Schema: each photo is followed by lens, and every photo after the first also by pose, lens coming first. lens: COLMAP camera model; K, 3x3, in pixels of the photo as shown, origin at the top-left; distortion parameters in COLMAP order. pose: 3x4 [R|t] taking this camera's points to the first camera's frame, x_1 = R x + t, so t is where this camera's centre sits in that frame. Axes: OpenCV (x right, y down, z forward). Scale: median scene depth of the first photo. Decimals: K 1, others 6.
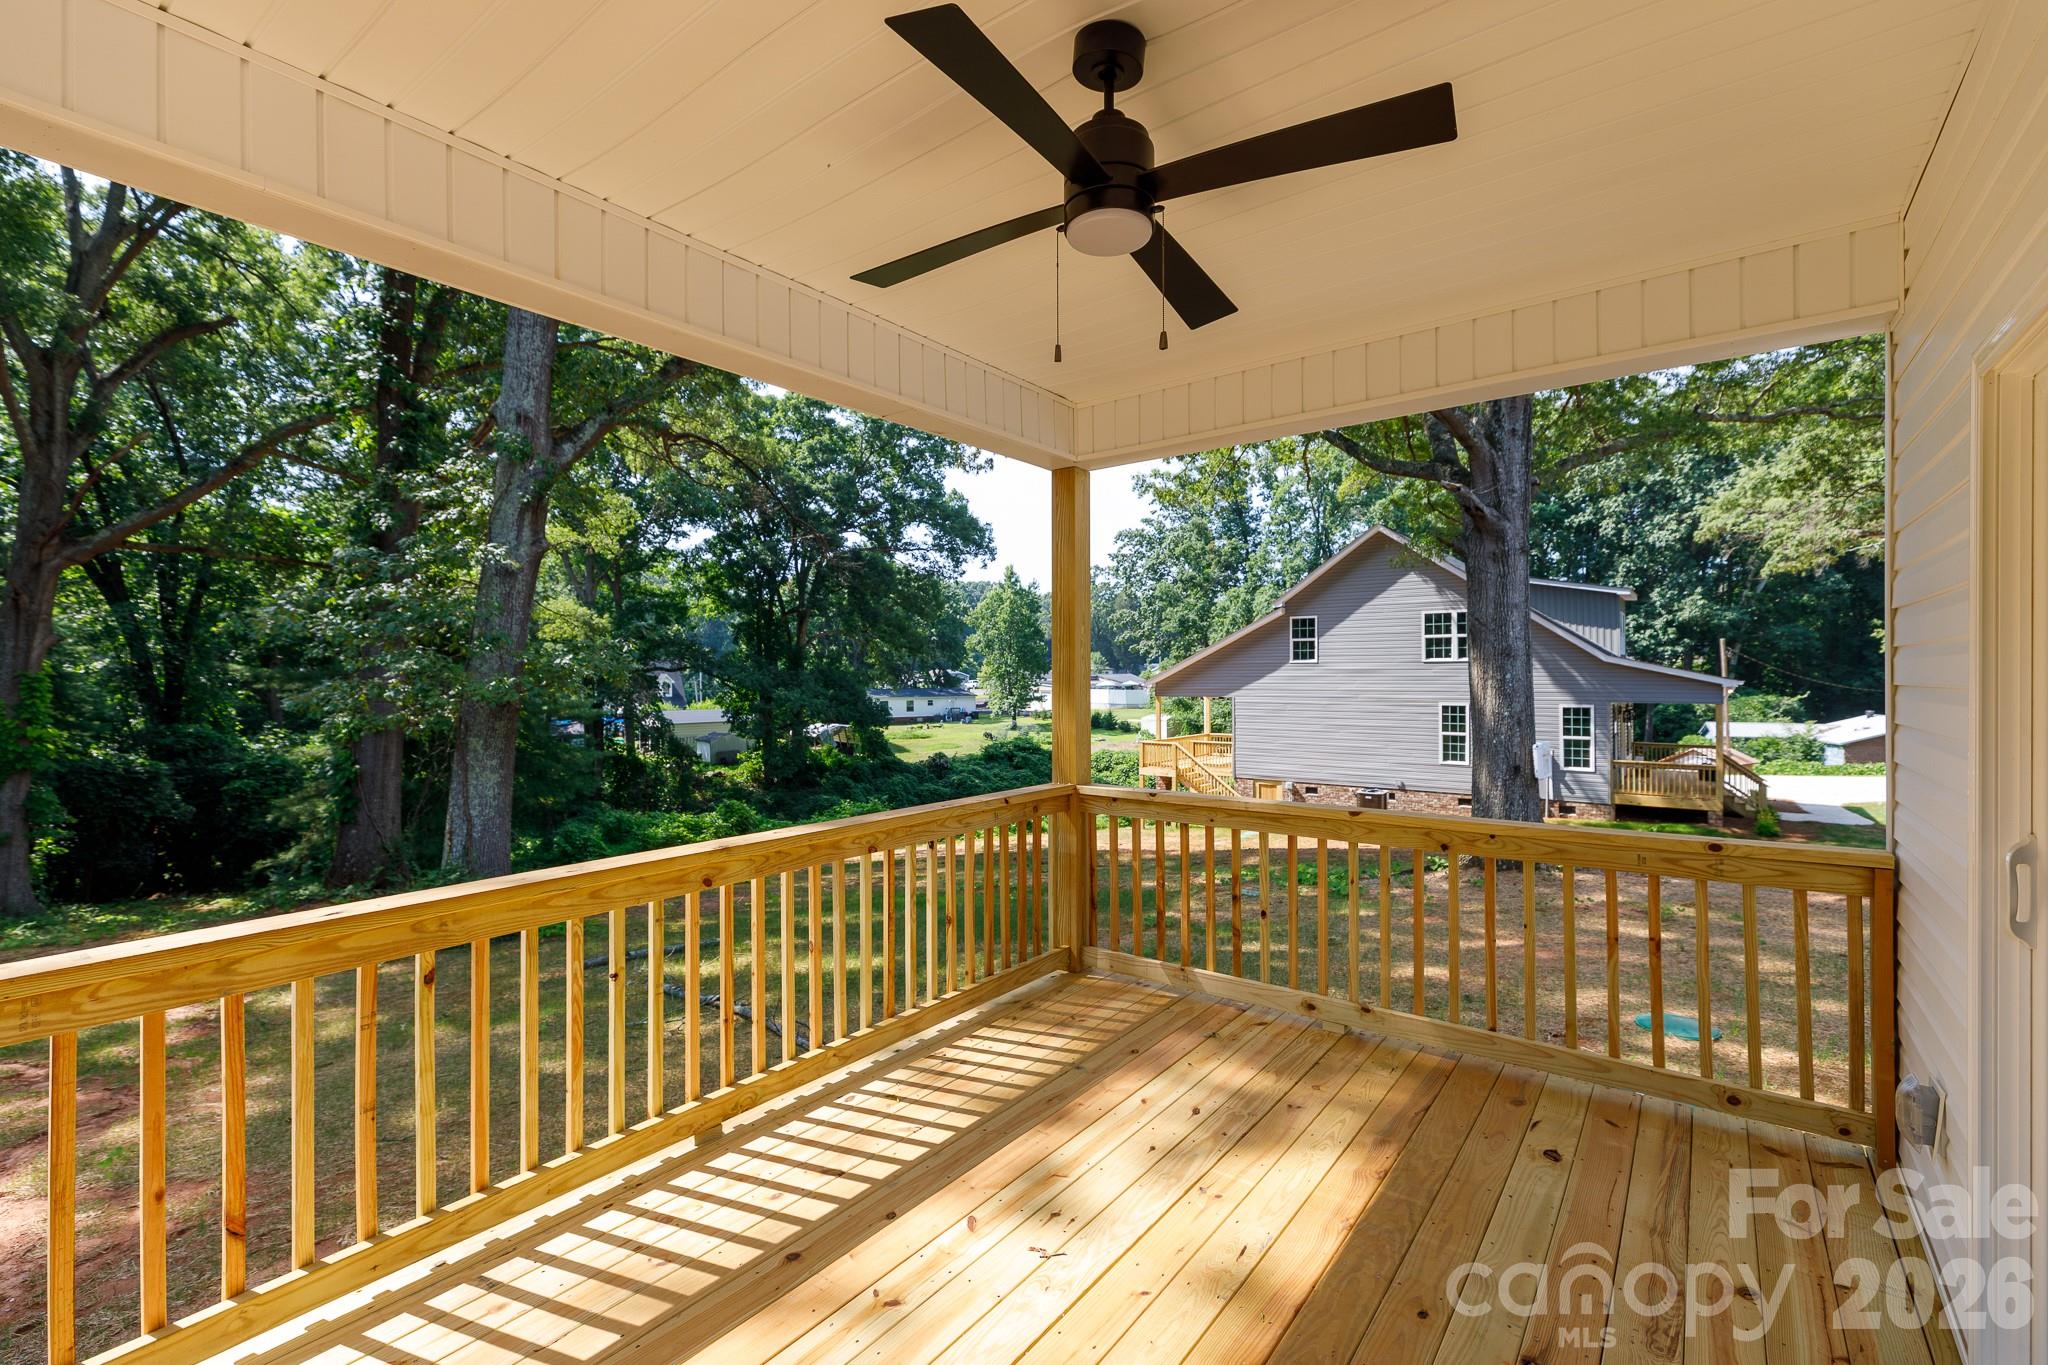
lens RADIAL K [[908.5, 0, 1023.0], [0, 908.5, 673.6], [0, 0, 1]] dist [0.003425, 0.000680]
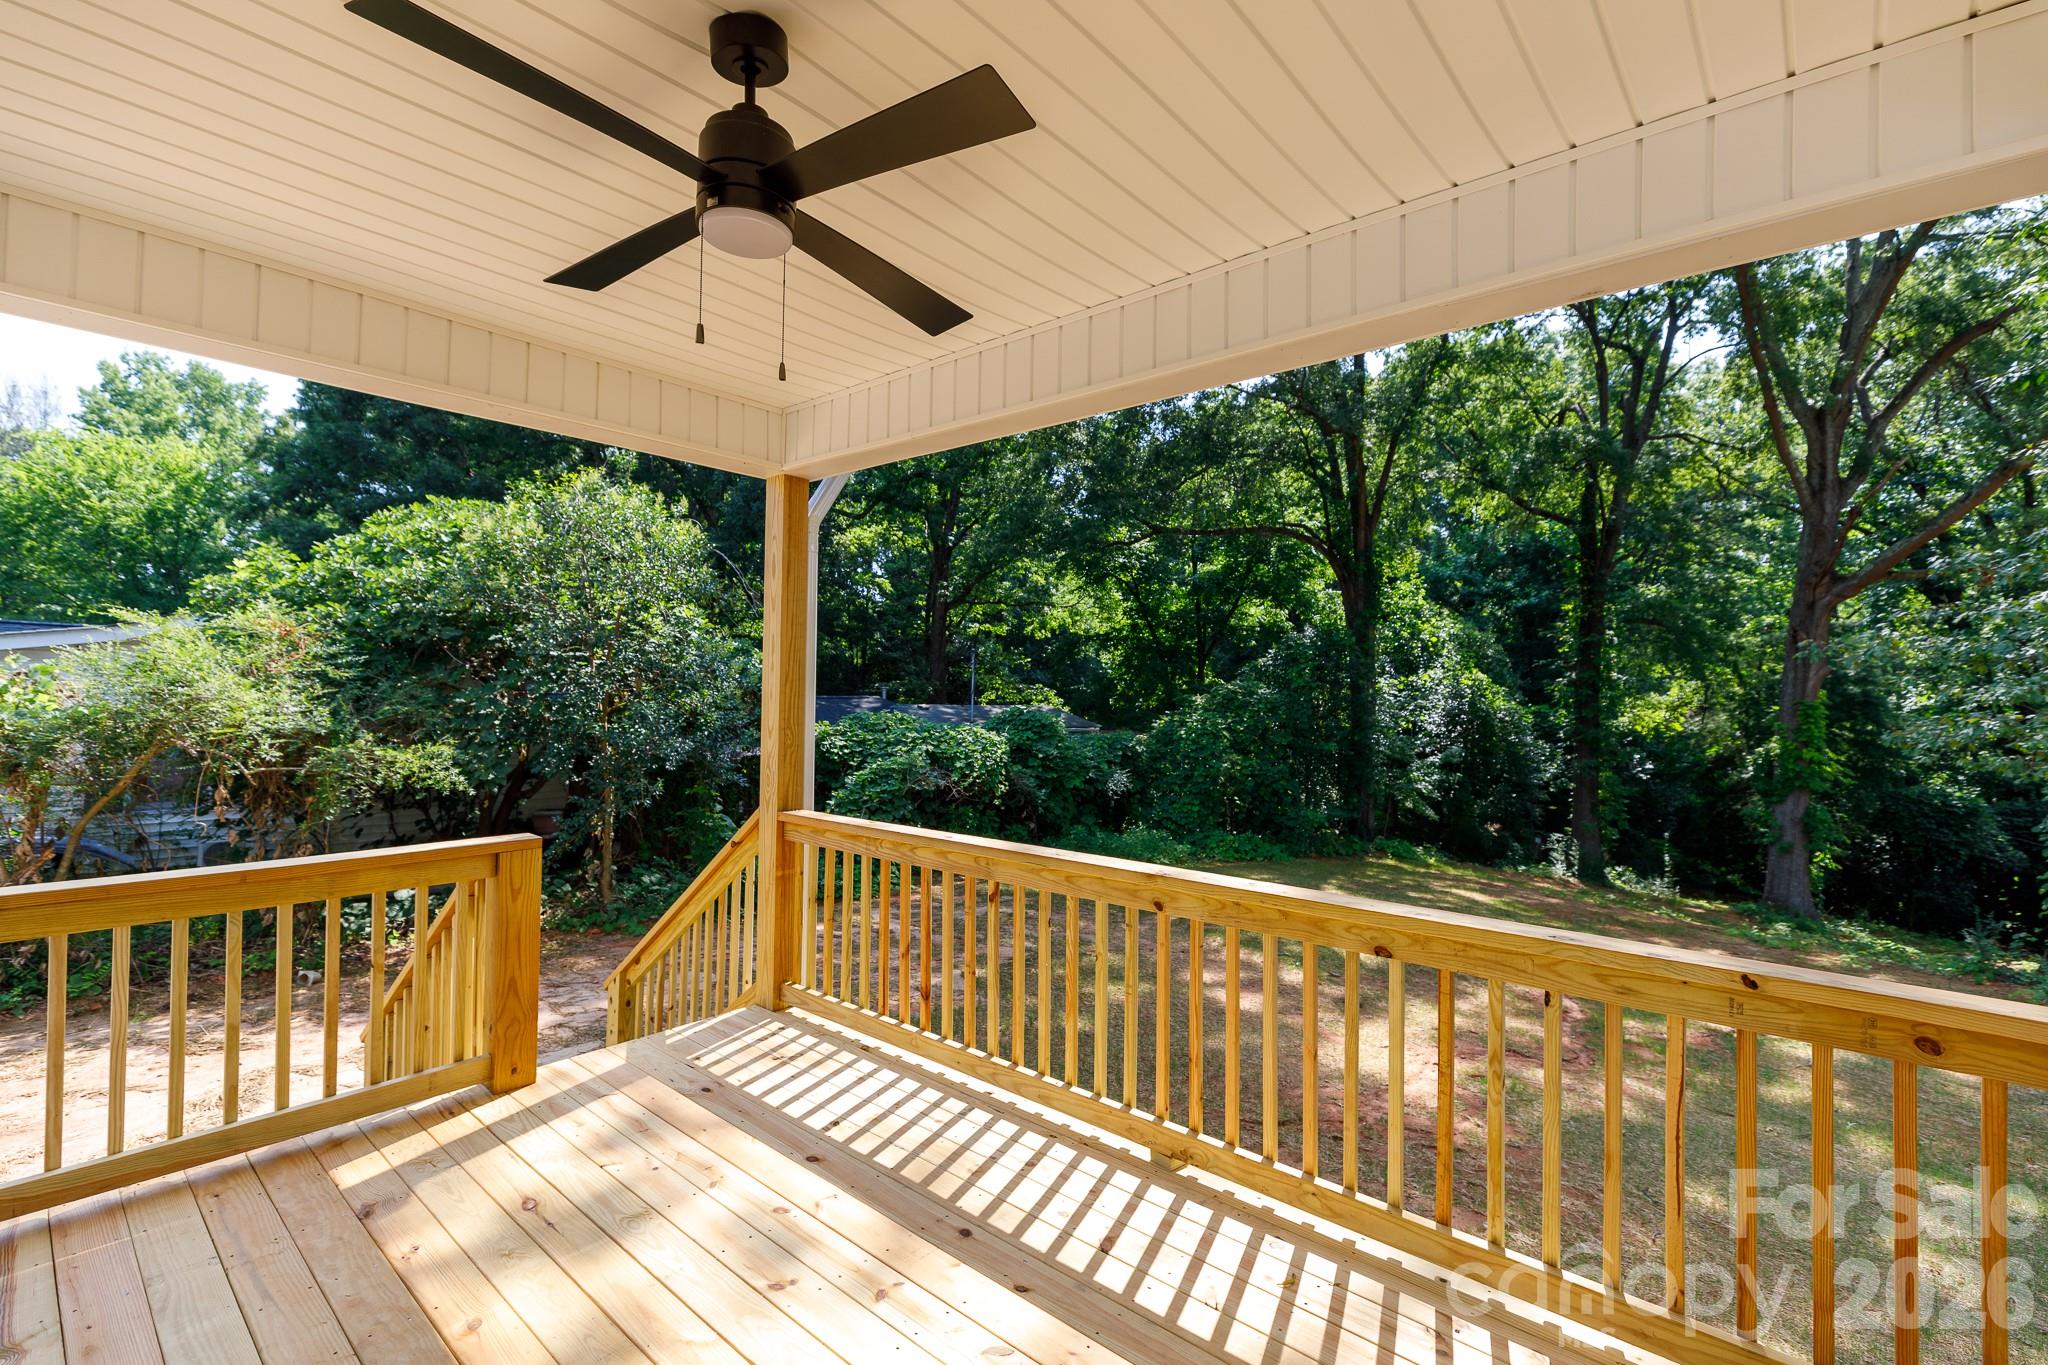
lens RADIAL K [[908.5, 0, 1023.0], [0, 908.5, 673.6], [0, 0, 1]] dist [0.003425, 0.000680]
pose [[-0.069717, -0.018860, -0.997389, 0.705629], [-0.013495, 0.999748, -0.017961, -0.010037], [0.997476, 0.012208, -0.069954, 0.949445]]
